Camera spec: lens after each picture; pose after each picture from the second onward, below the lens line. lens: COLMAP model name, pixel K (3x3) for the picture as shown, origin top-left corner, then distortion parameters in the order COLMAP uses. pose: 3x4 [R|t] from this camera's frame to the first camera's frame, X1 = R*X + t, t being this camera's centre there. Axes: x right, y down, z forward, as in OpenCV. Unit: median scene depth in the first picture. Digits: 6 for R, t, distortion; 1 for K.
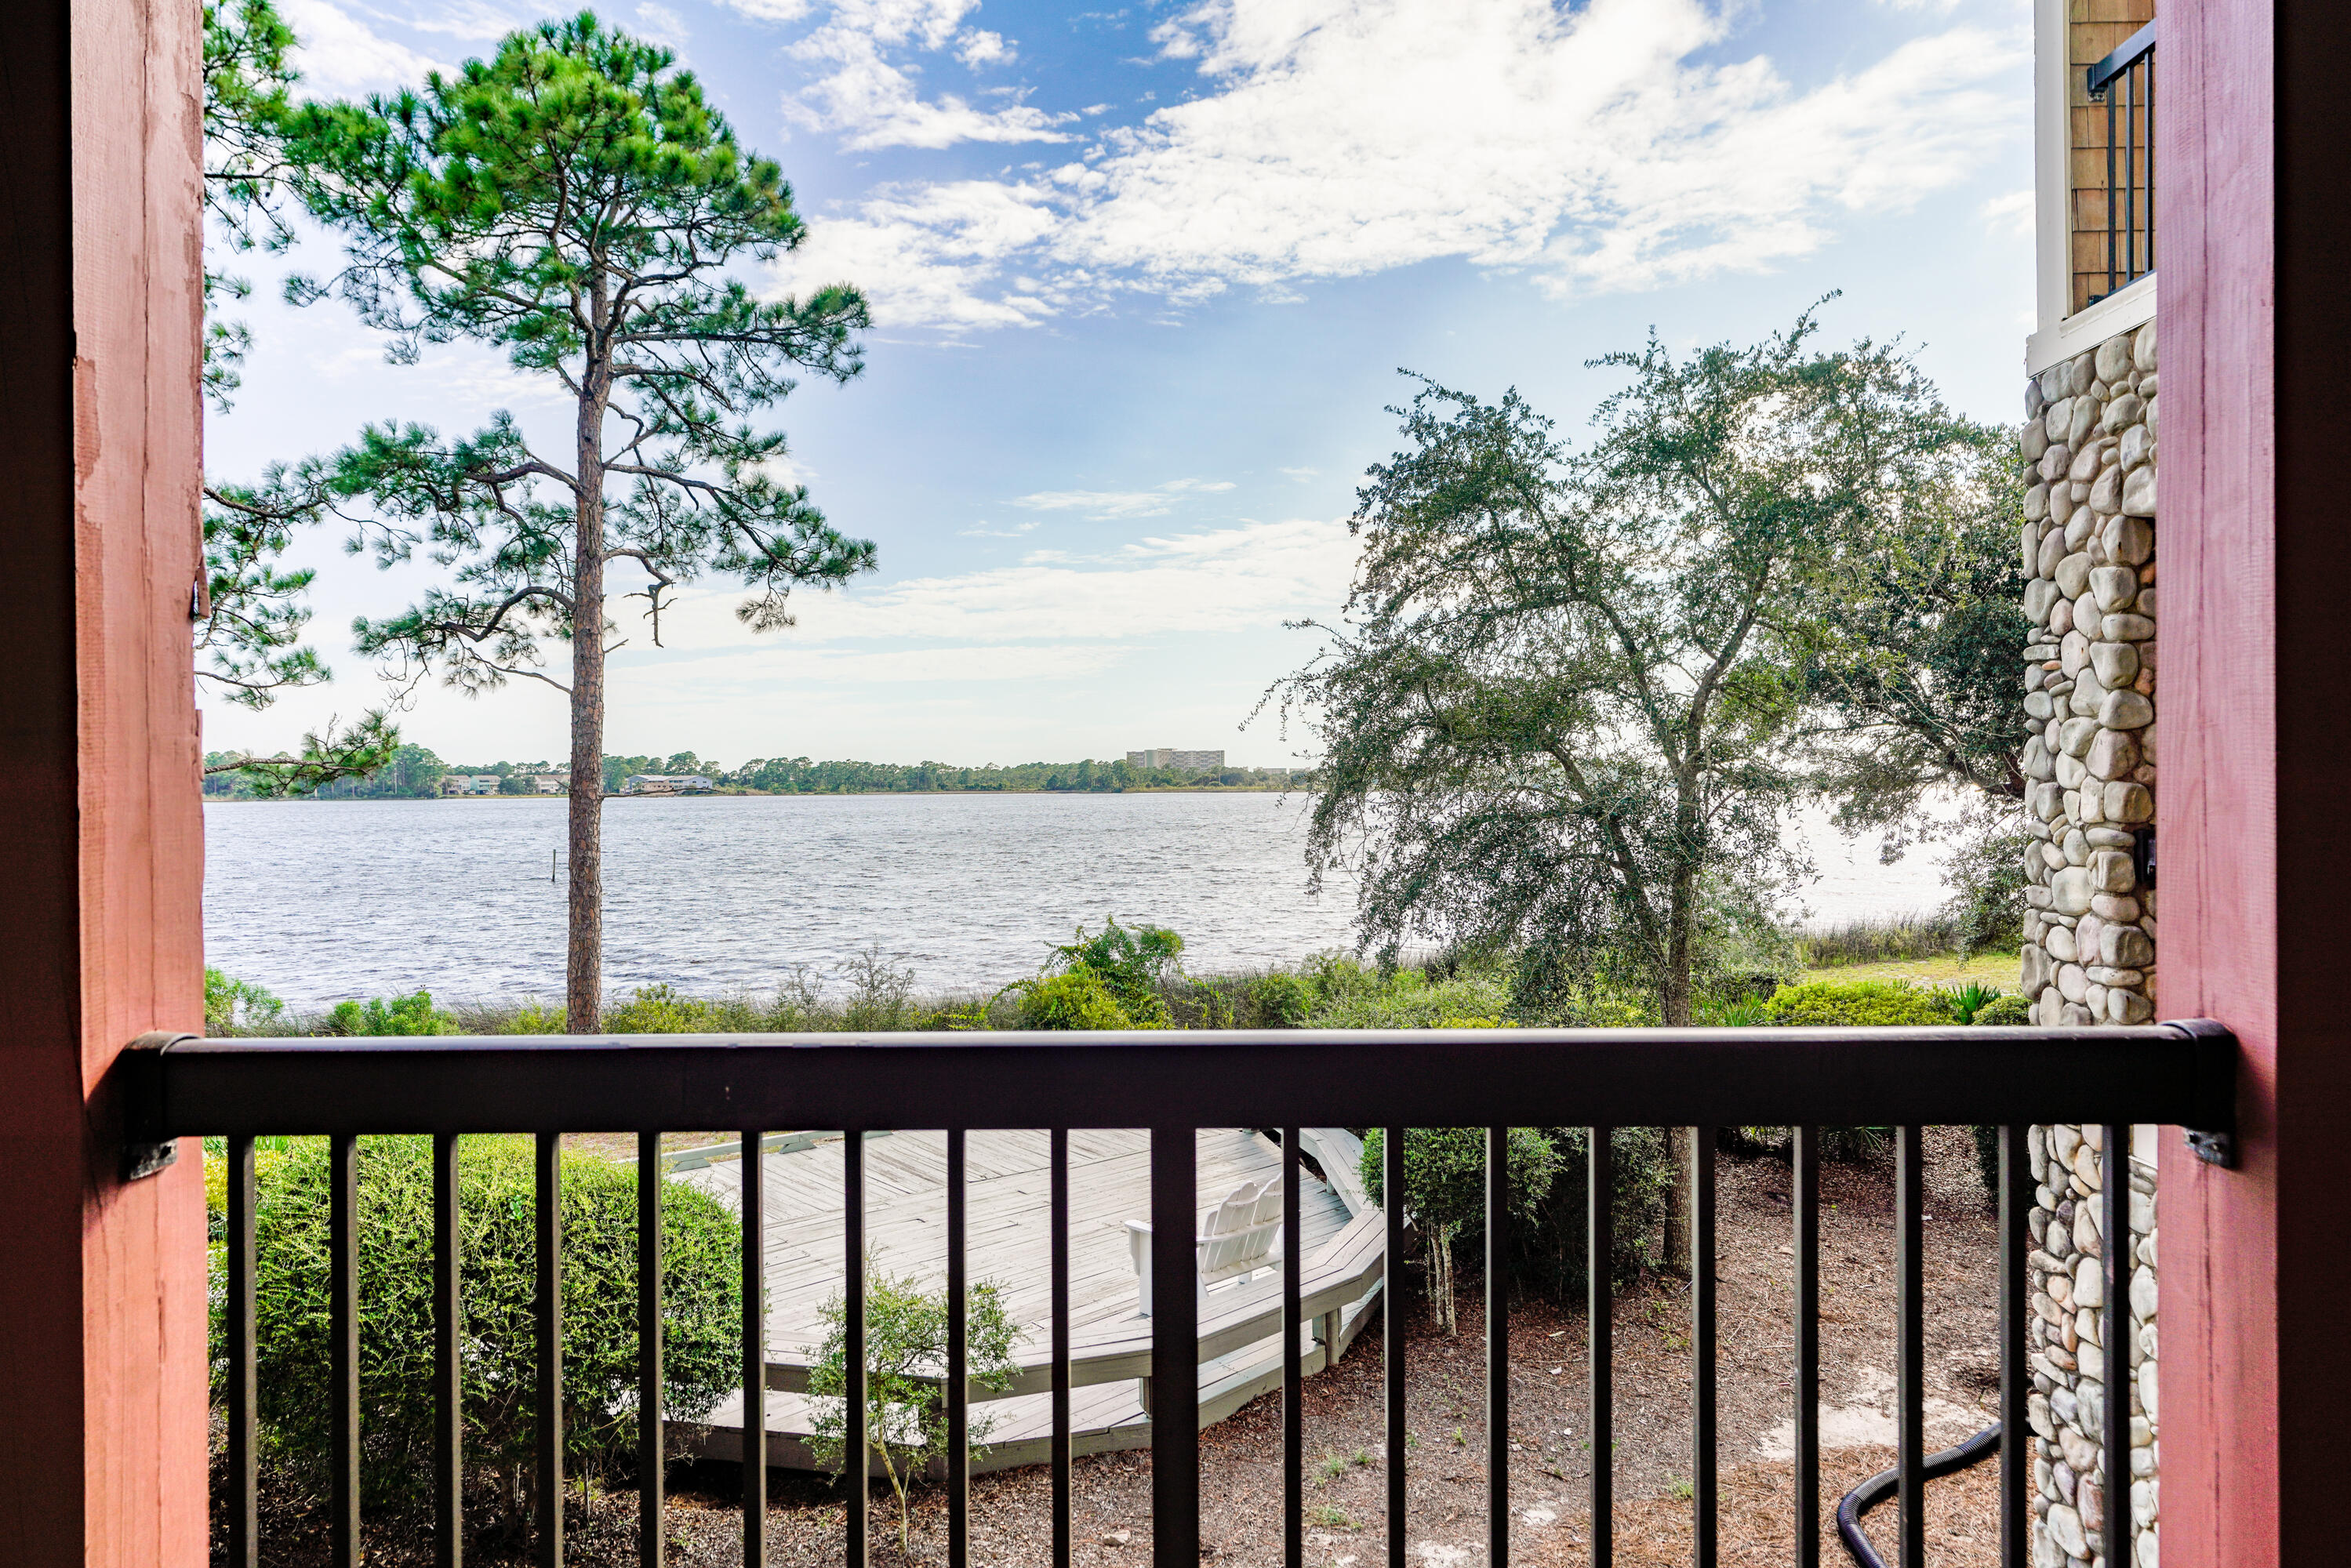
lens RADIAL K [[1395.9, 0, 1175.5], [0, 1395.9, 784.0], [0, 0, 1]] dist [-0.003203, 0.002754]
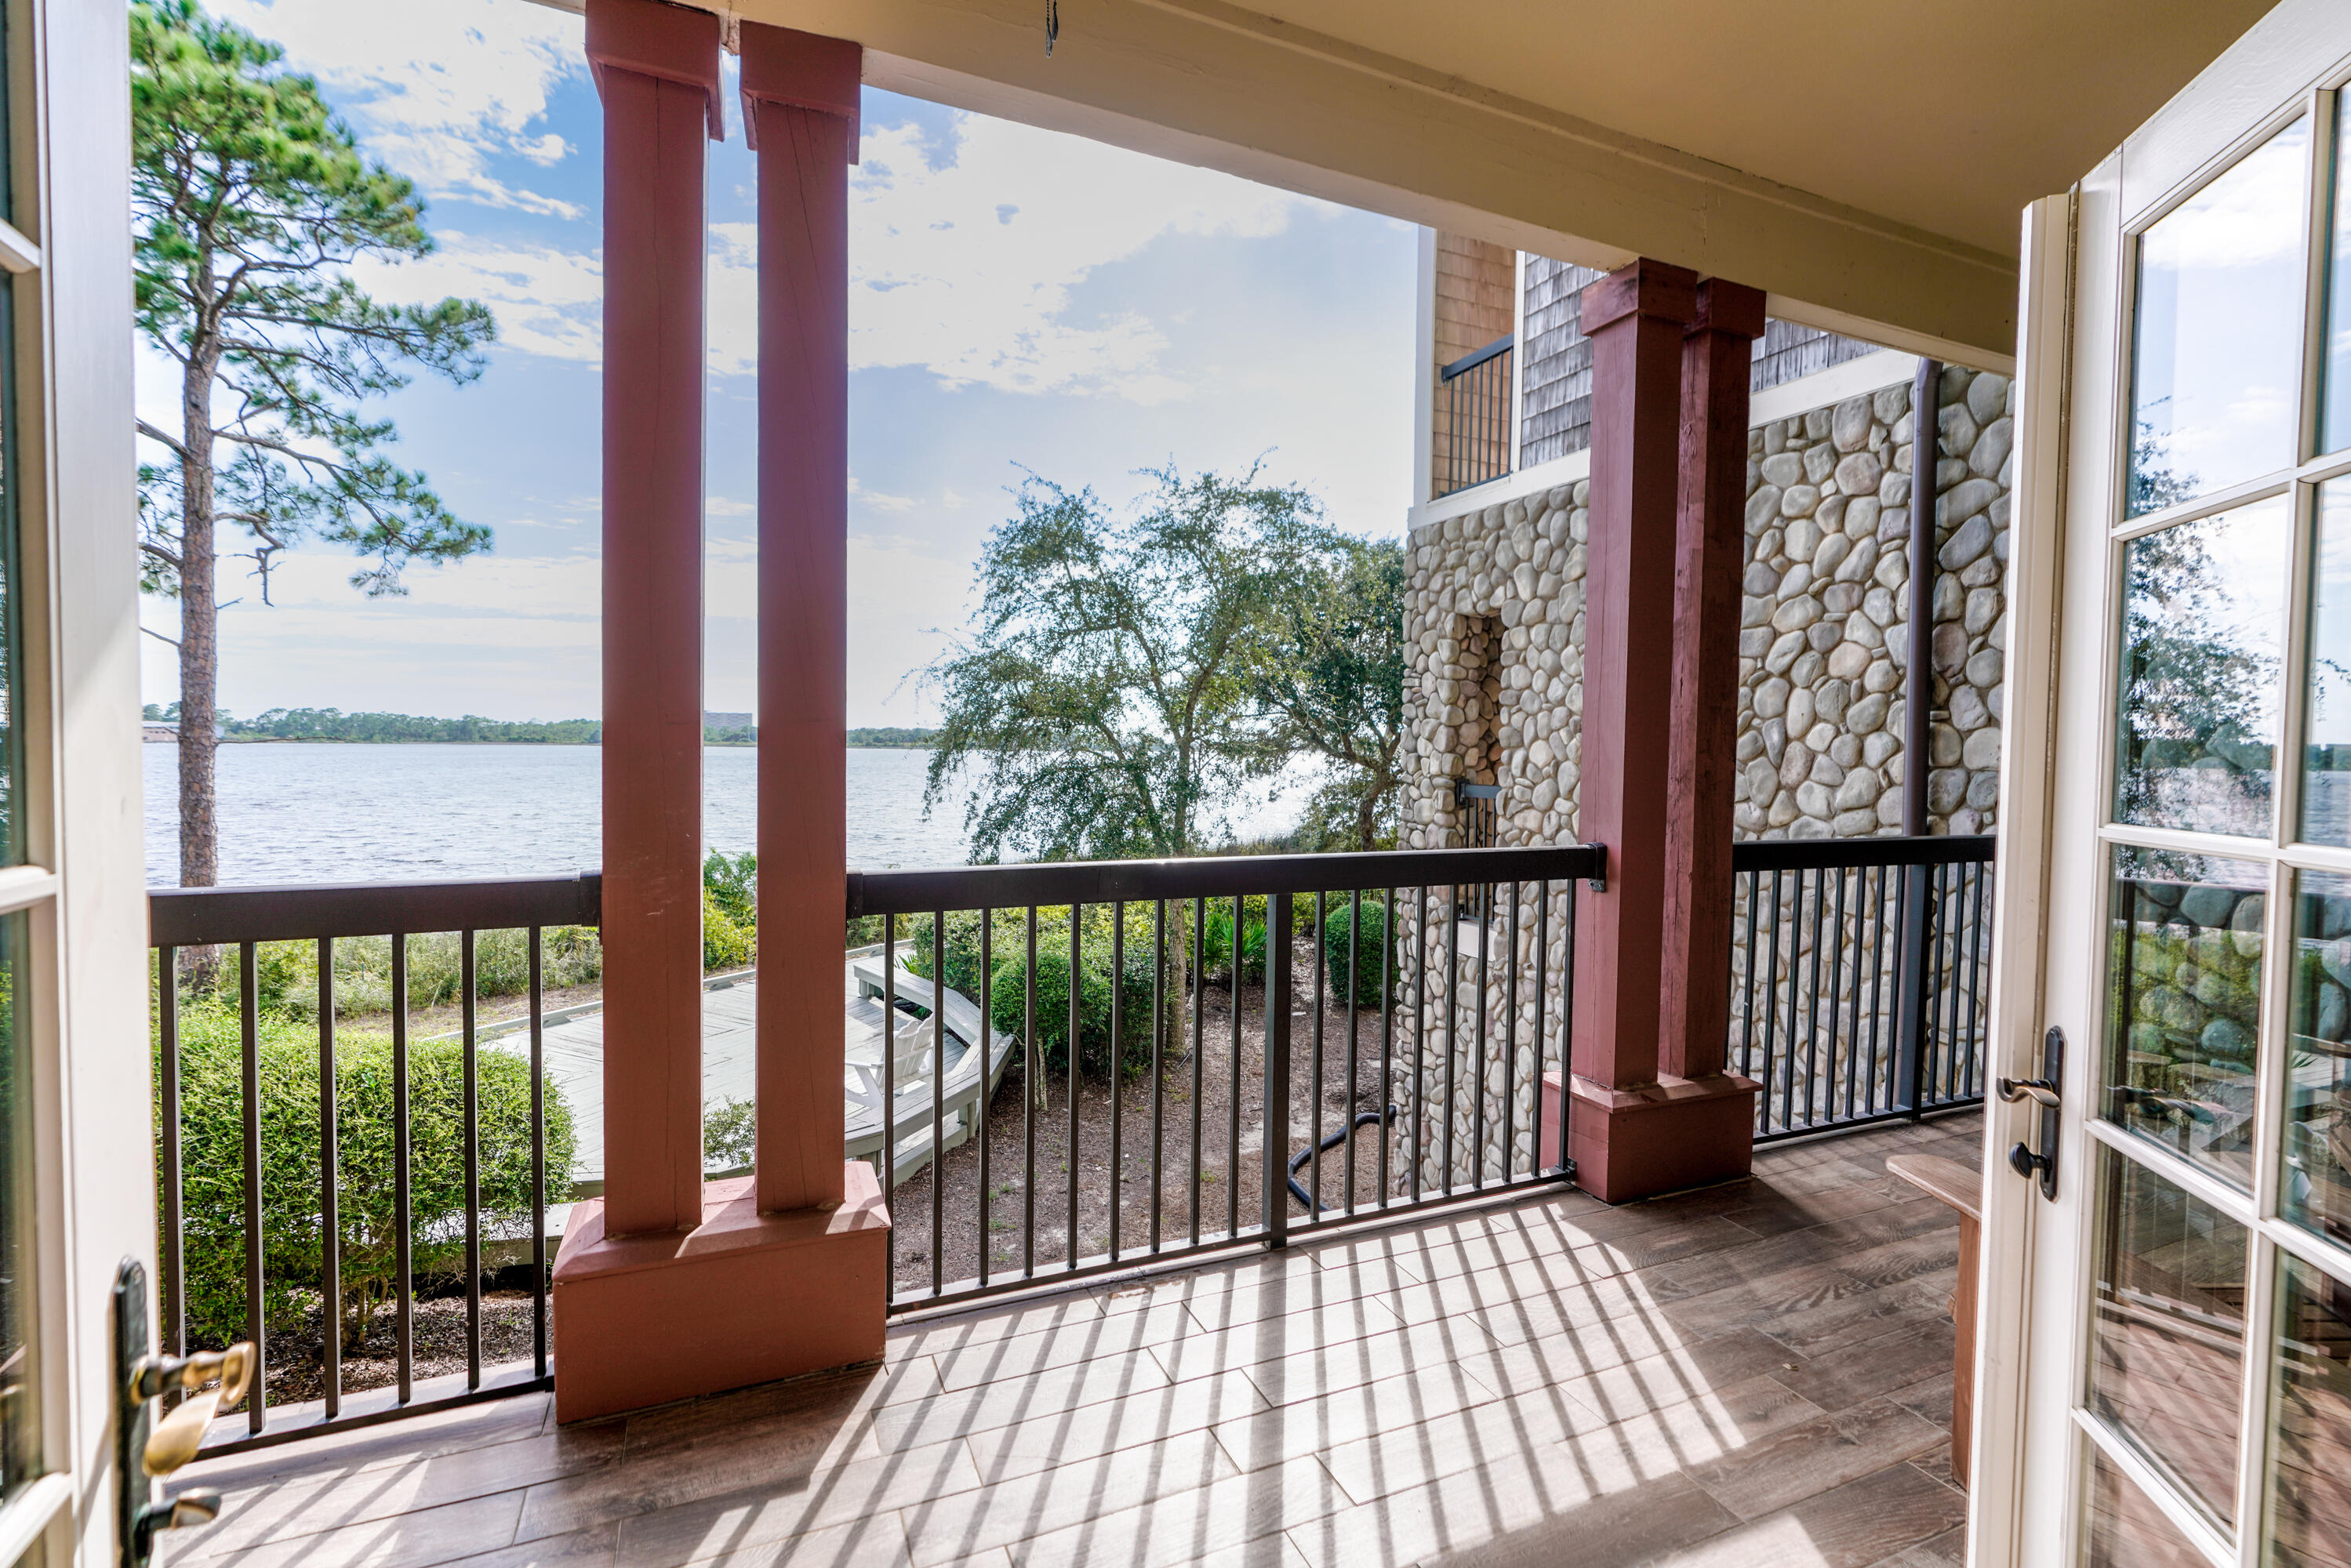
lens RADIAL K [[1058.3, 0, 1169.5], [0, 1058.3, 785.0], [0, 0, 1]] dist [-0.003475, 0.000628]
pose [[0.915271, 0.002047, 0.402833, -0.064824], [-0.017693, 0.999226, 0.035122, -0.000633], [-0.402449, -0.039274, 0.914599, -0.042810]]
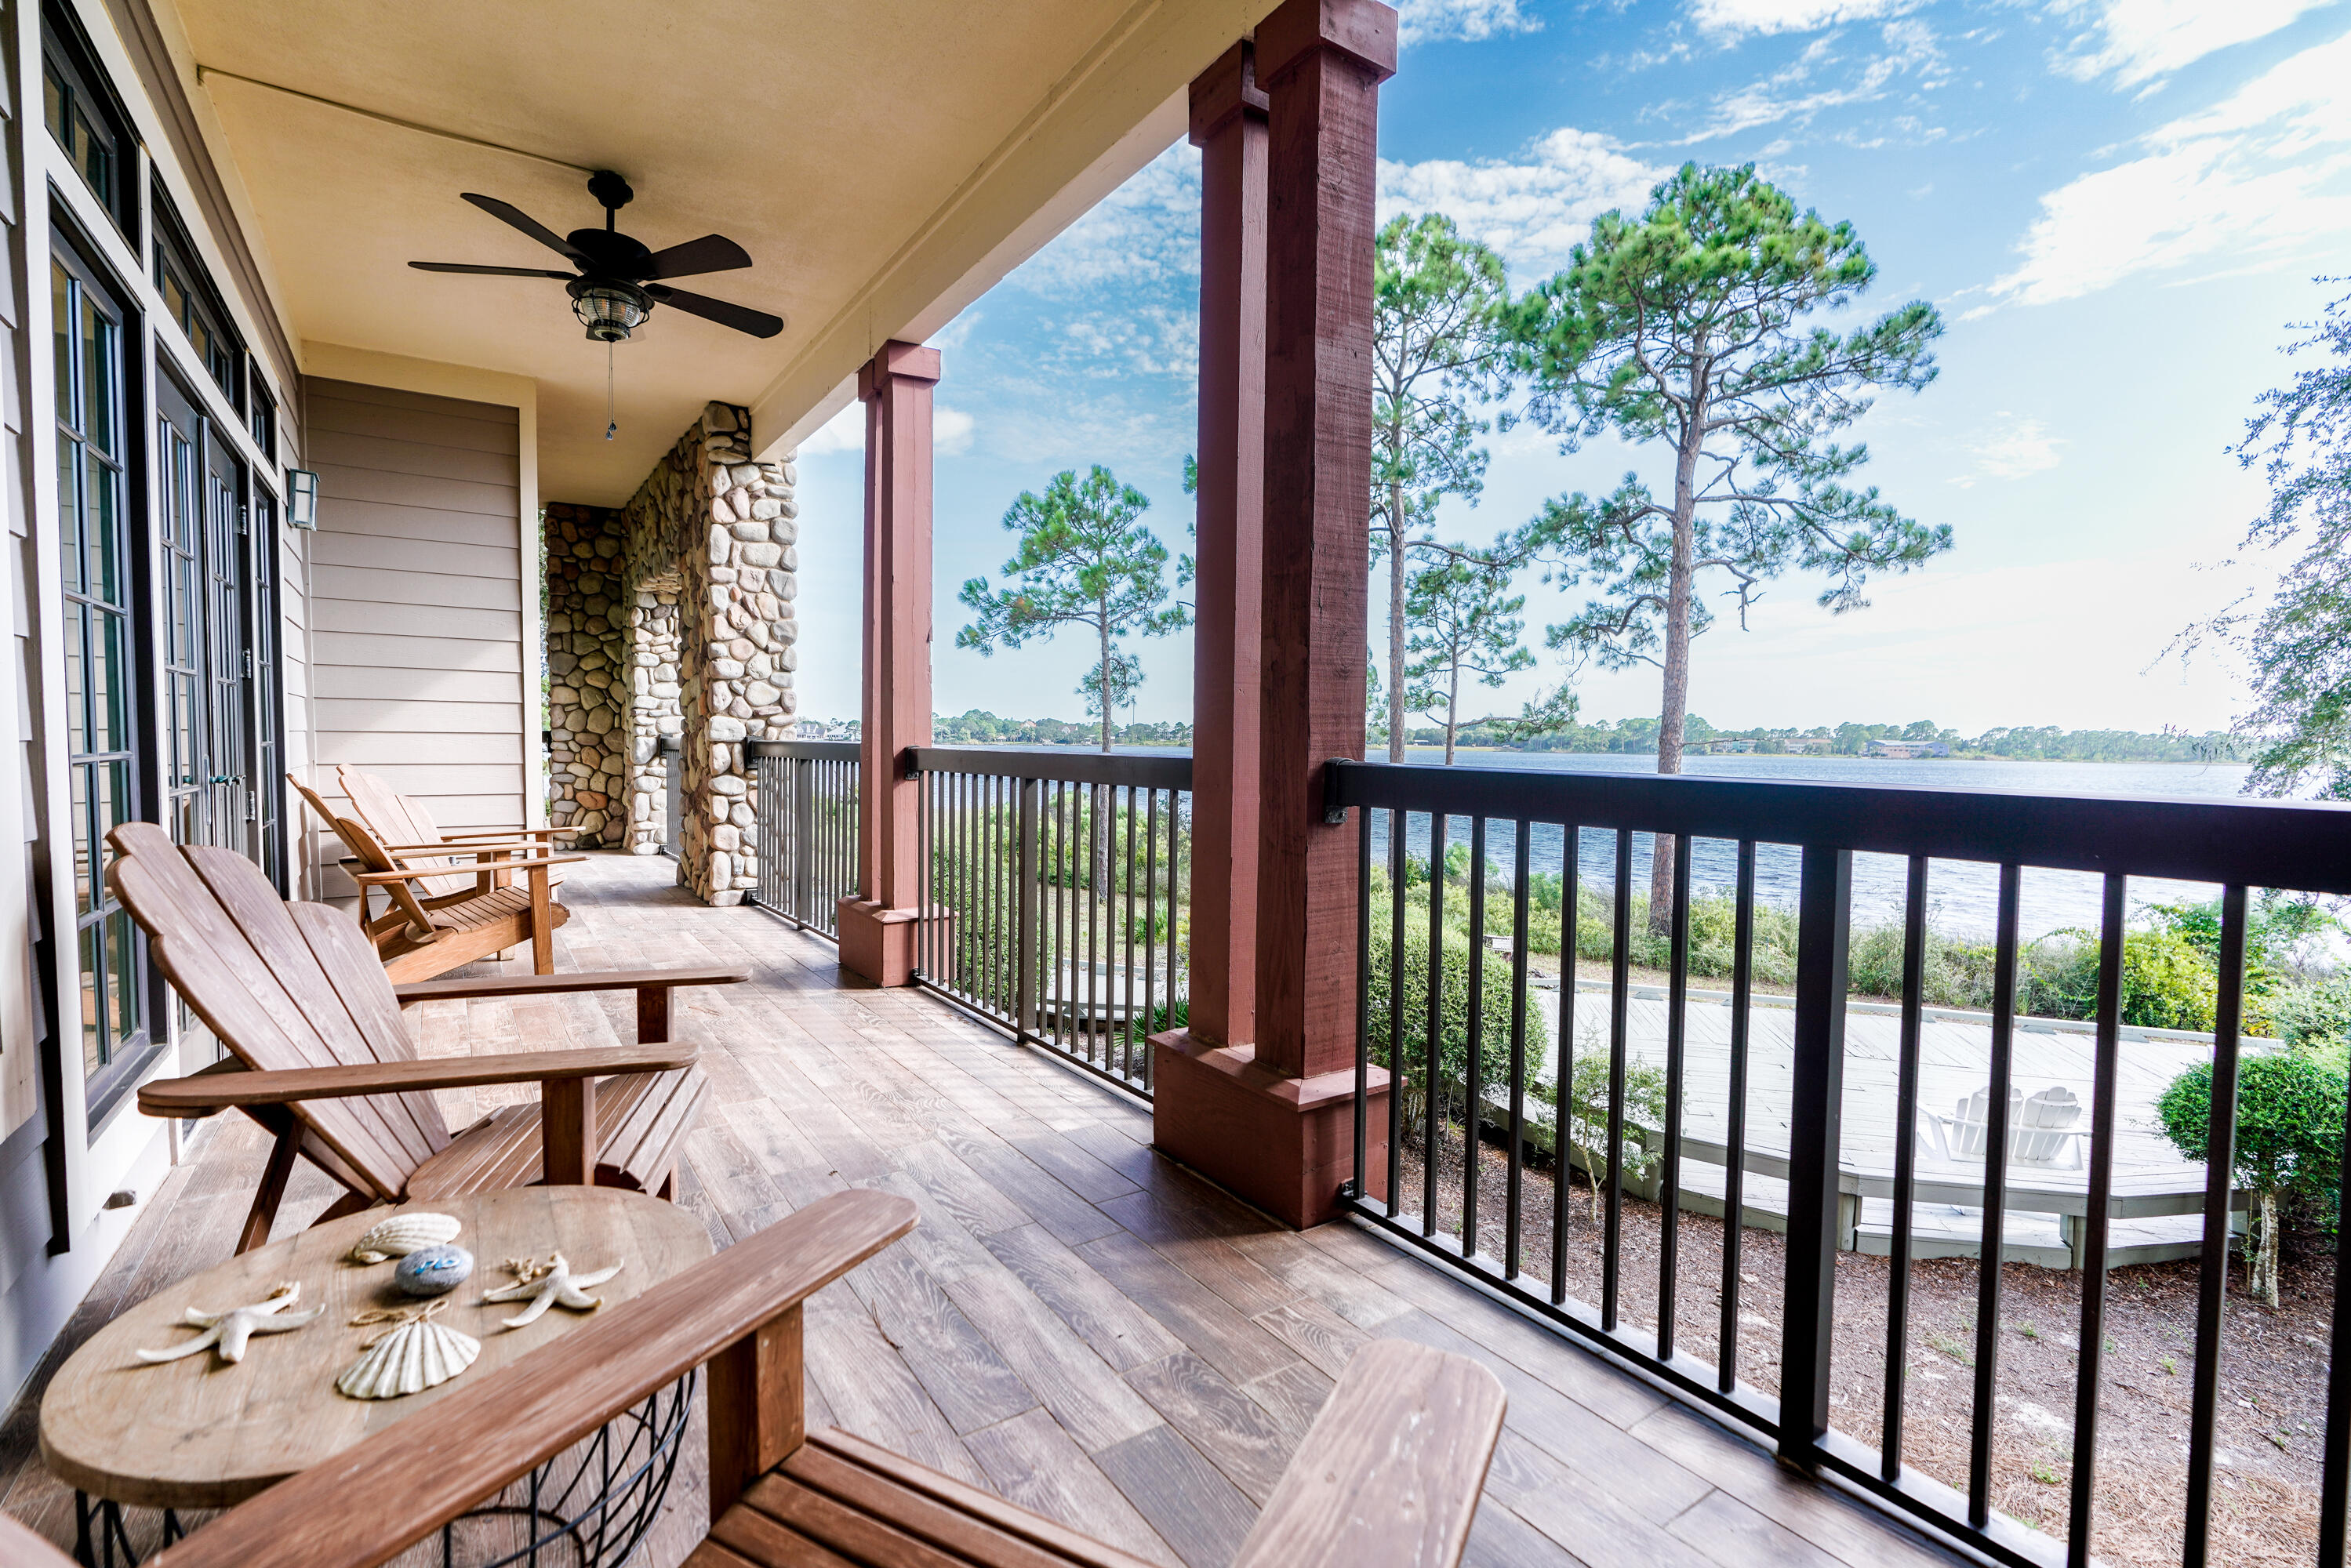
lens RADIAL K [[1070.1, 0, 1170.9], [0, 1070.1, 789.7], [0, 0, 1]] dist [-0.002835, 0.000153]
pose [[0.573787, 0.054194, -0.817210, 0.163332], [-0.020379, 0.998444, 0.051903, 0.009206], [0.818751, -0.013127, 0.573998, -0.015972]]
